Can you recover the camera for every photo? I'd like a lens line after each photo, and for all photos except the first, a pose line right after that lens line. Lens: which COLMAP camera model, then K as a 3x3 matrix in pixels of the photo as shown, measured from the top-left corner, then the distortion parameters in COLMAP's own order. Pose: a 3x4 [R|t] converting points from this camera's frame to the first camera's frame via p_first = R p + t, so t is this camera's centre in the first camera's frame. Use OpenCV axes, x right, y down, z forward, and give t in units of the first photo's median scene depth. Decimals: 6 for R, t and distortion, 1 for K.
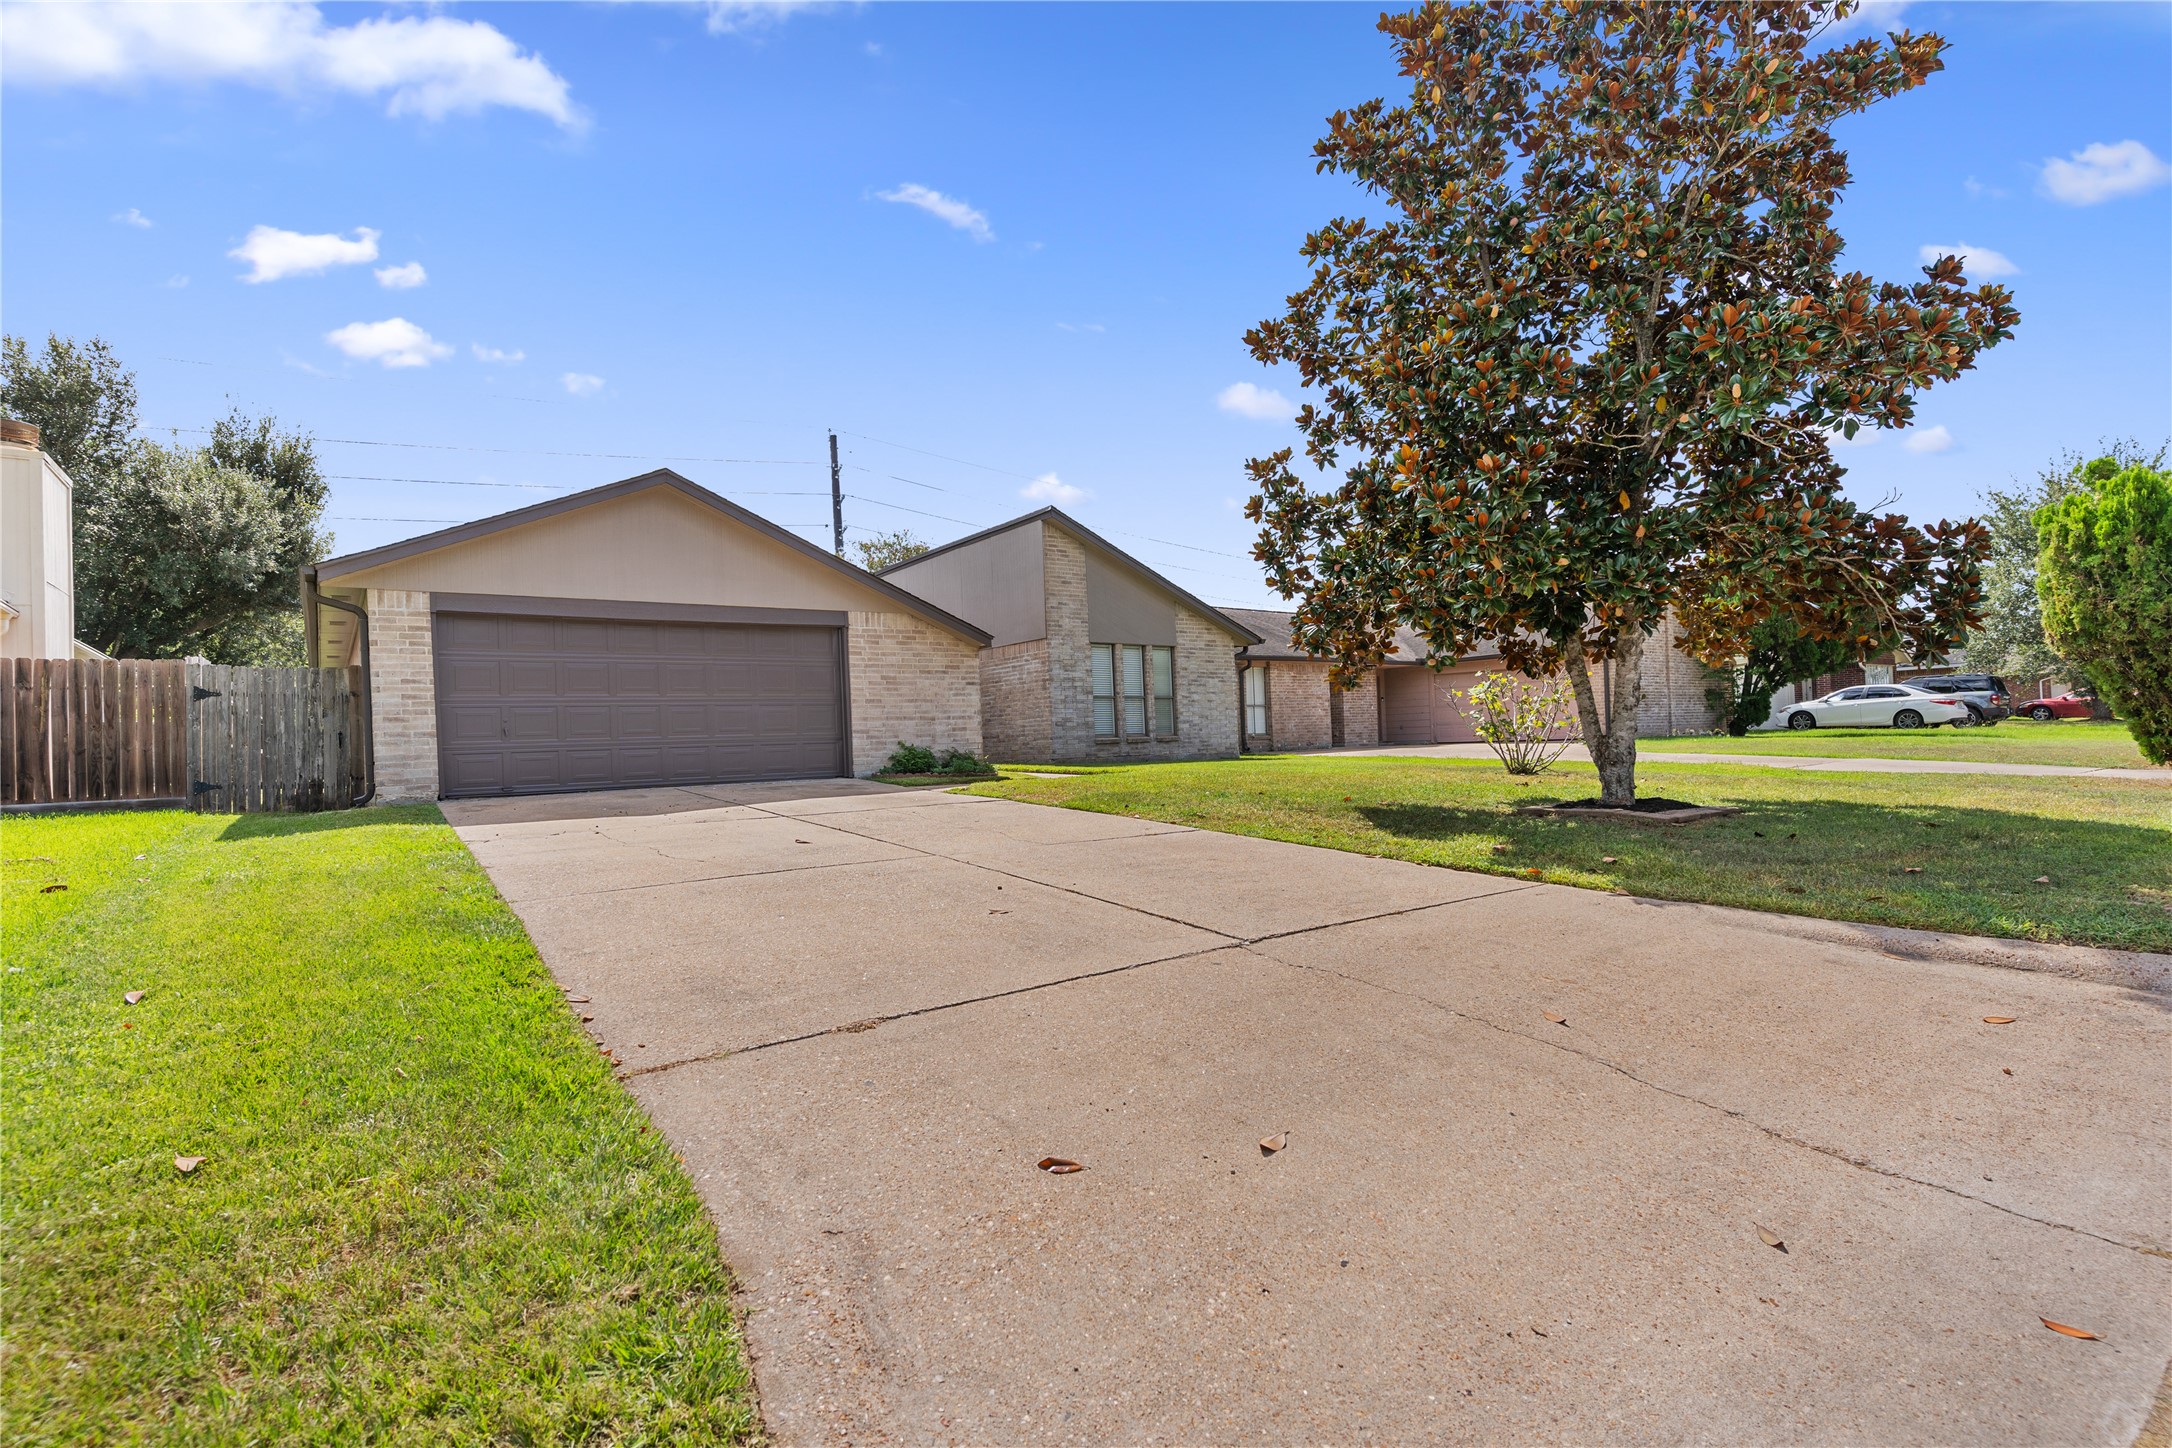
lens RADIAL K [[1071.4, 0, 1085.3], [0, 1071.4, 713.6], [0, 0, 1]] dist [0.001832, 0.000609]
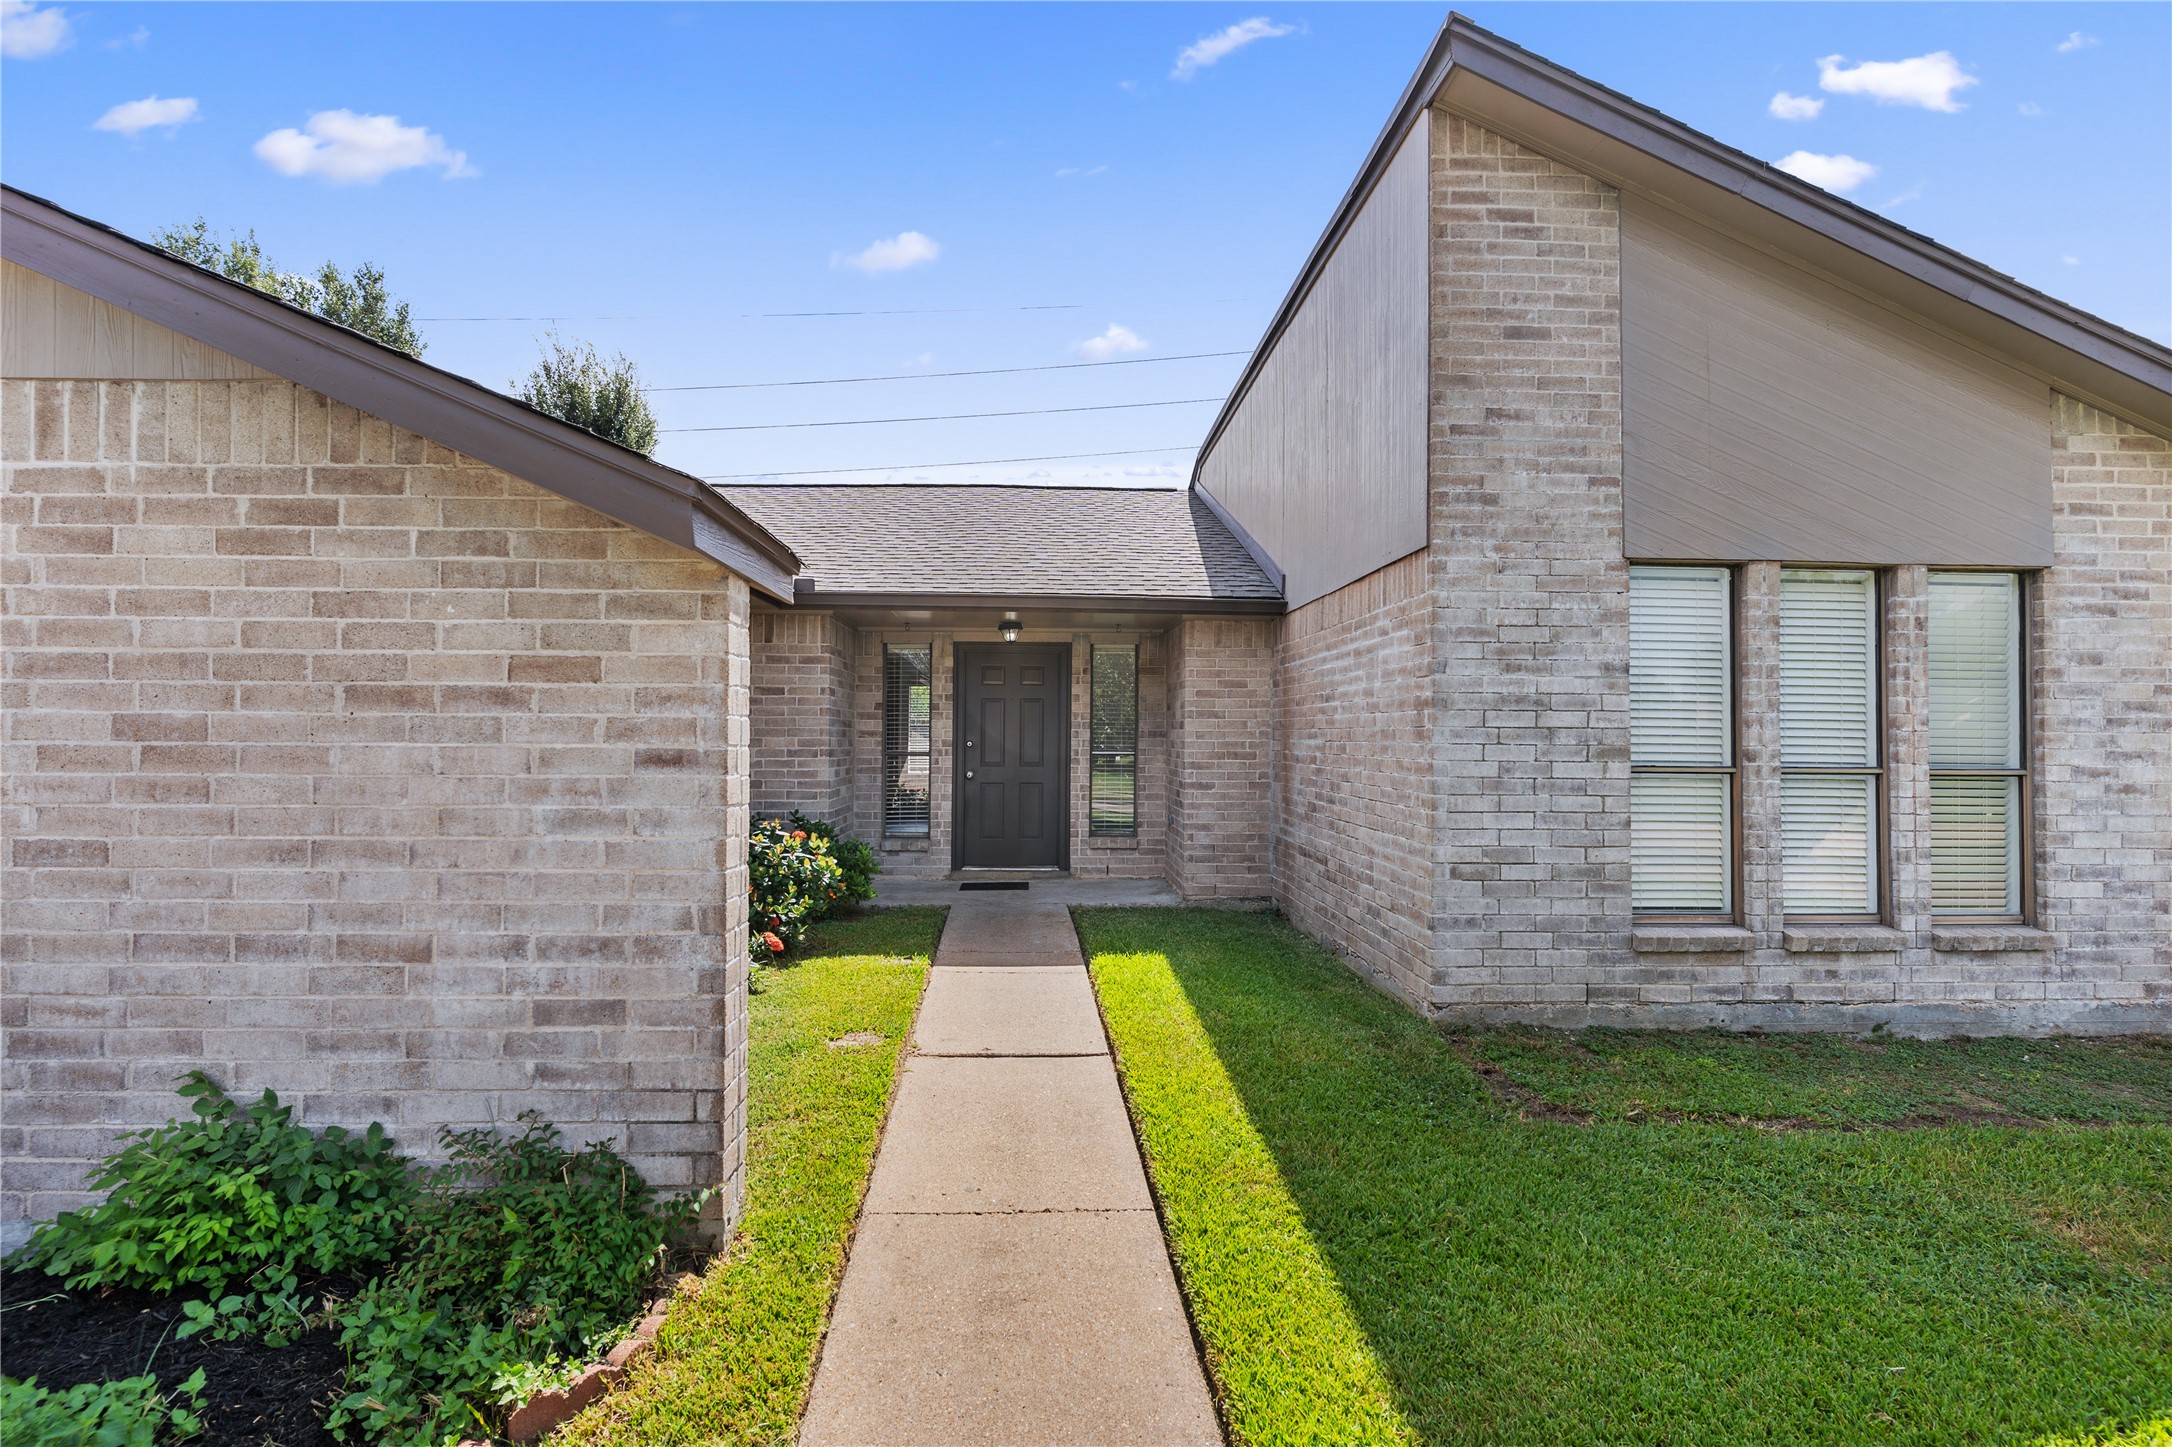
lens RADIAL K [[1071.4, 0, 1085.3], [0, 1071.4, 713.1], [0, 0, 1]] dist [0.001832, 0.000609]
pose [[0.829270, 0.032889, -0.557880, 0.042667], [-0.020135, 0.999377, 0.028987, -0.034601], [0.558486, -0.012805, 0.829415, 0.722131]]
